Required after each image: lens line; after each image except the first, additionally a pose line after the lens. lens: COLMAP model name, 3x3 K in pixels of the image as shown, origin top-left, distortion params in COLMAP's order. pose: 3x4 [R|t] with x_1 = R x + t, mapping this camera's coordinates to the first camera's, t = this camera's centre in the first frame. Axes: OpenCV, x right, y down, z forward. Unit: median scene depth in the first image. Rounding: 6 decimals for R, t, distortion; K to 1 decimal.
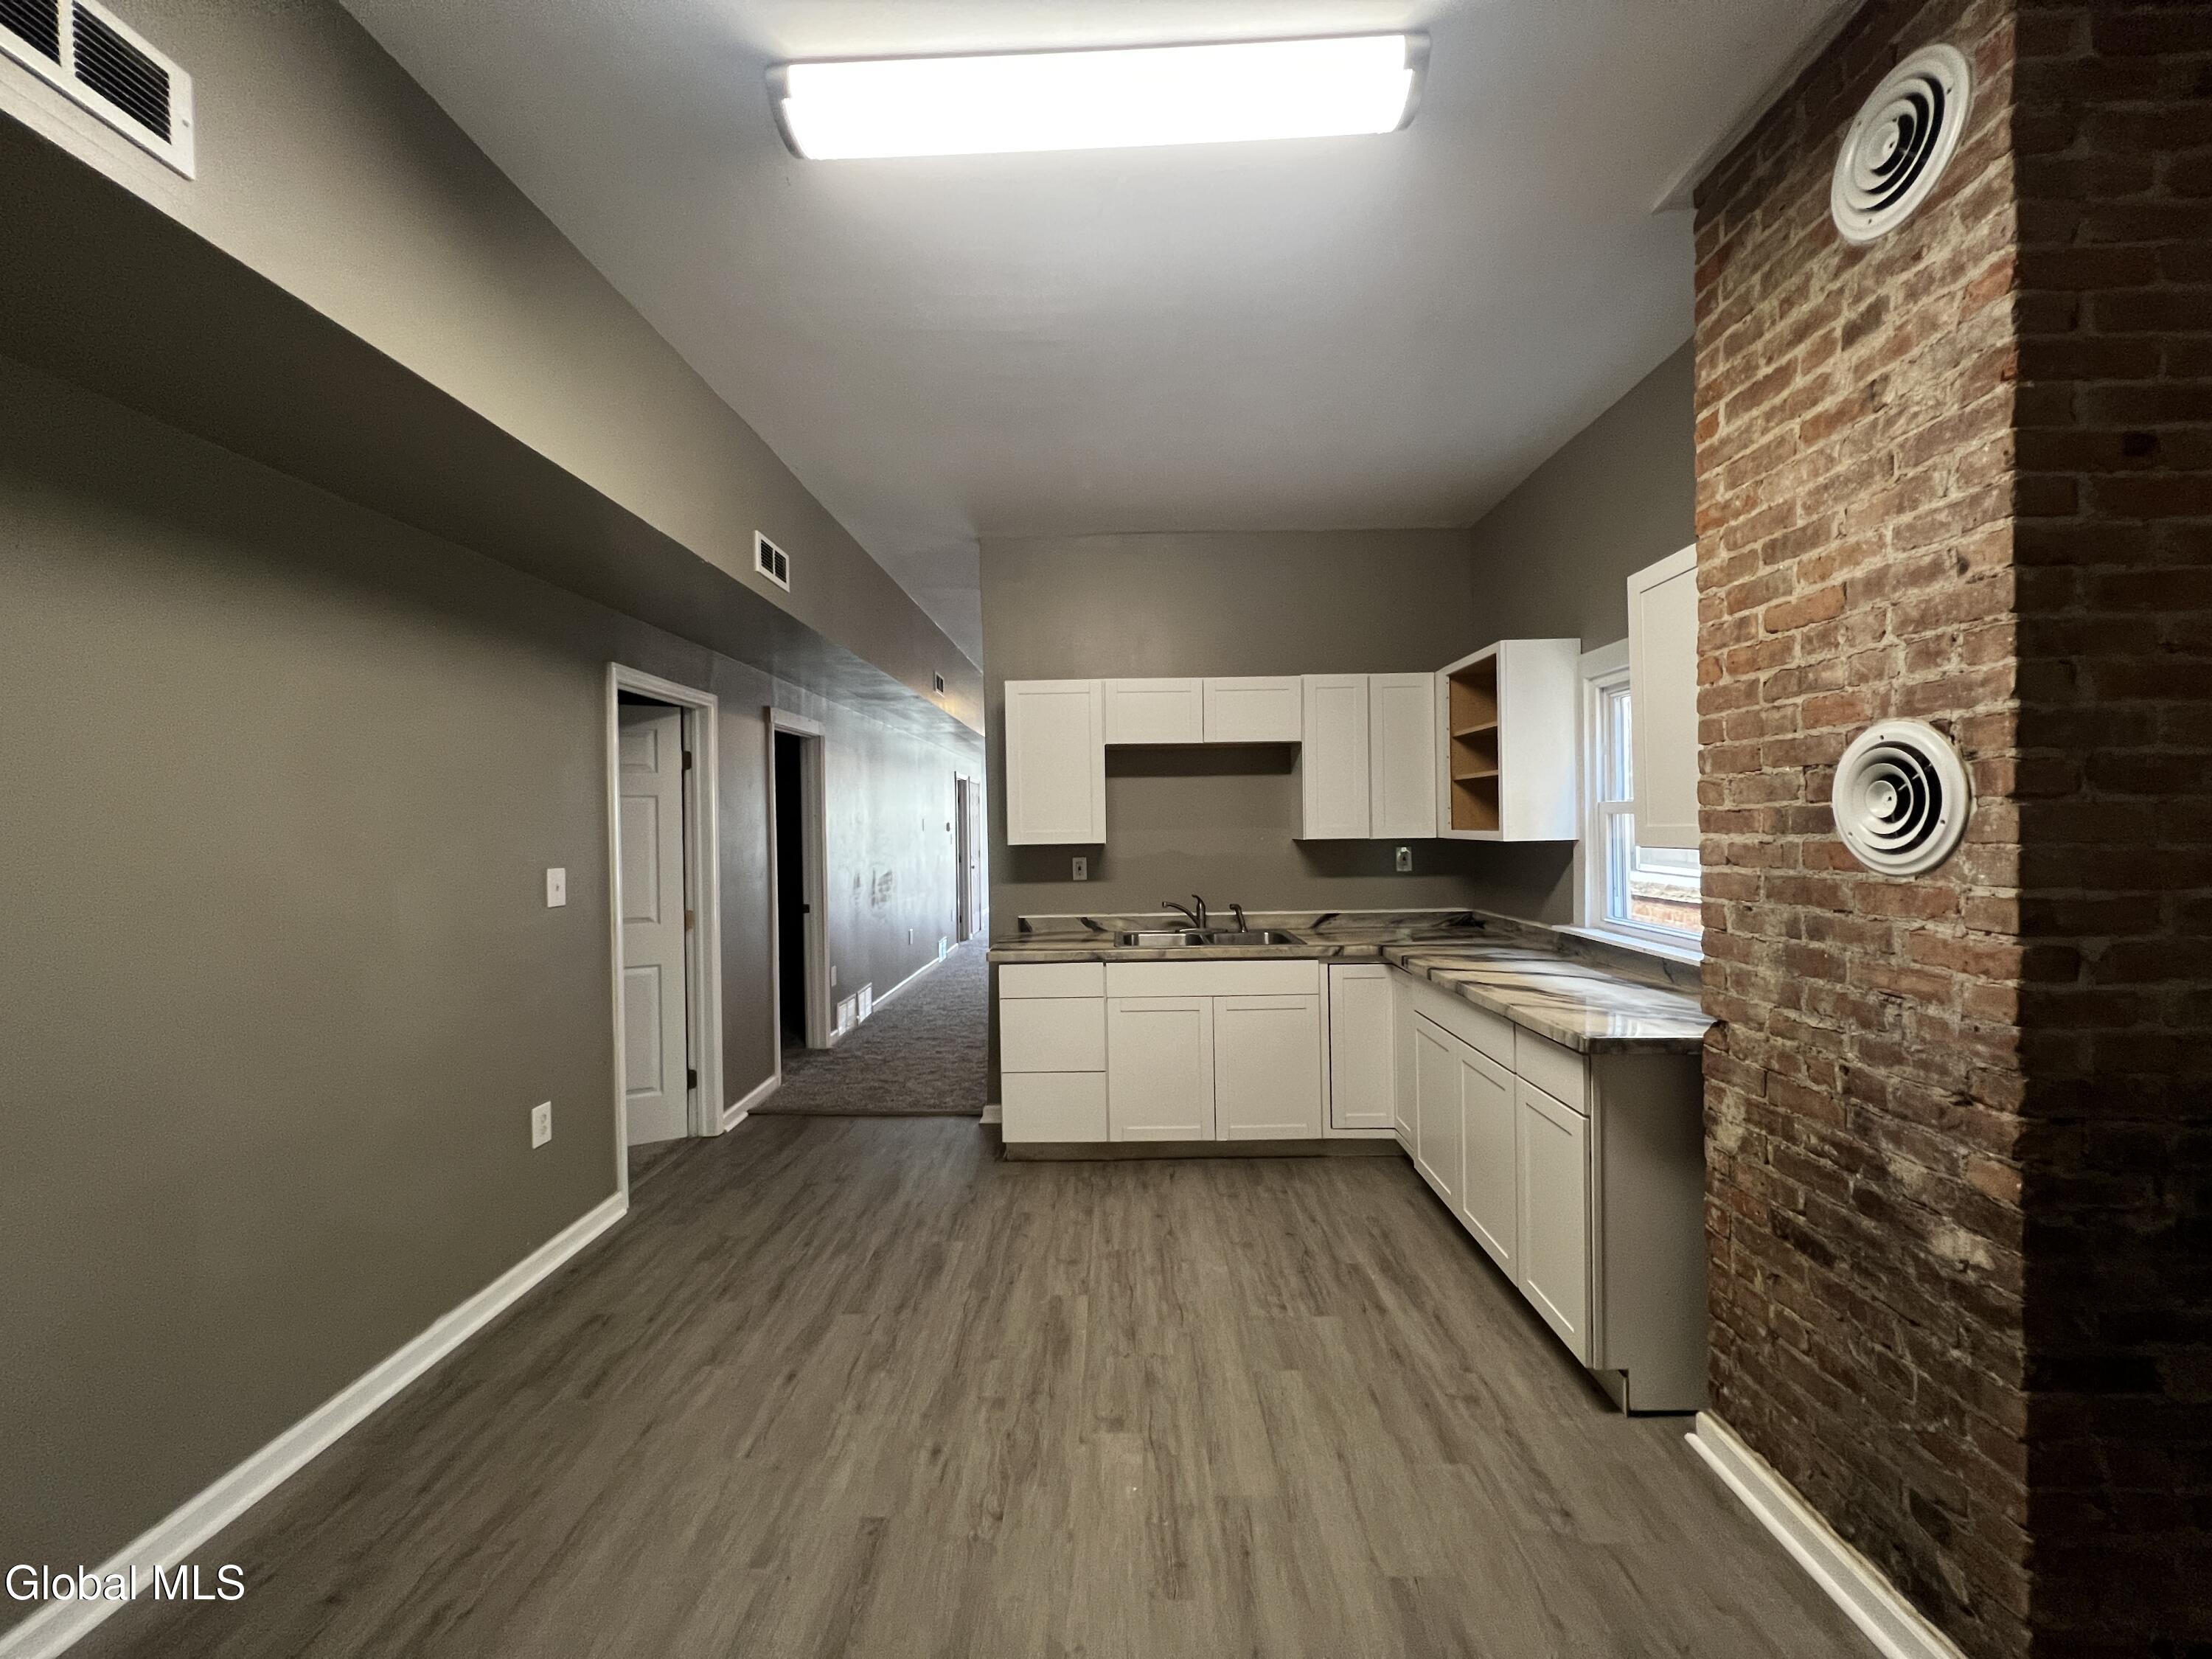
lens RADIAL K [[886.0, 0, 1113.6], [0, 886.0, 829.8], [0, 0, 1]] dist [-0.000411, 0.000285]
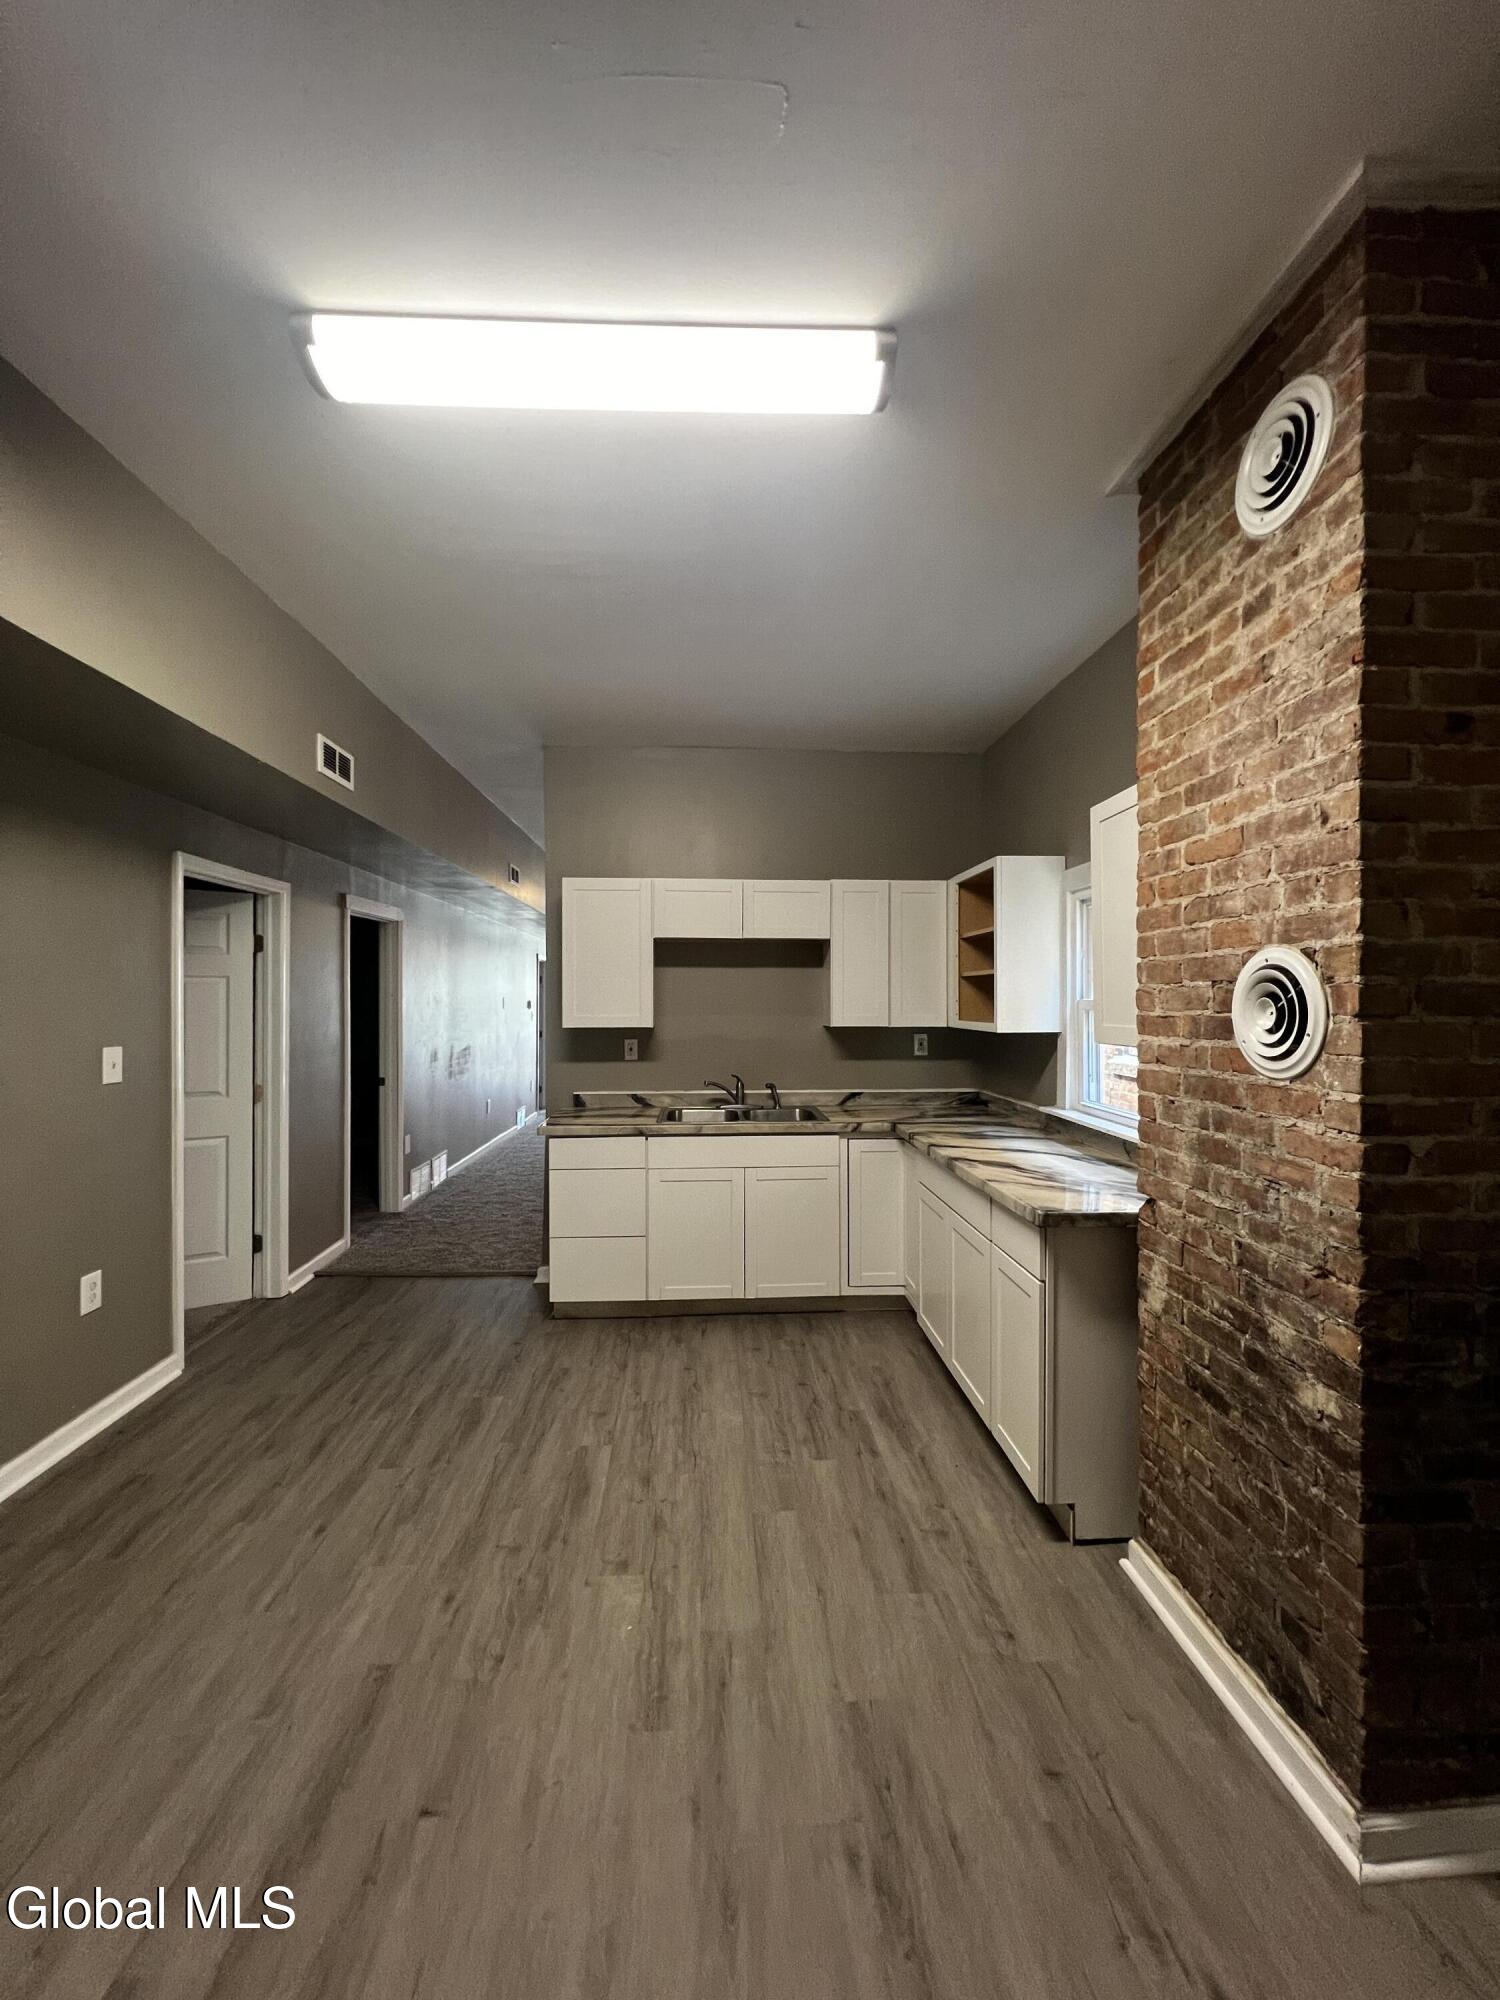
lens RADIAL K [[801.1, 0, 756.0], [0, 801.1, 1000.4], [0, 0, 1]] dist [-0.000411, 0.000285]
pose [[0.997335, 0.016280, 0.071113, 0.098367], [-0.015788, 0.999847, -0.007475, -0.026573], [-0.071224, 0.006332, 0.997440, -0.003240]]
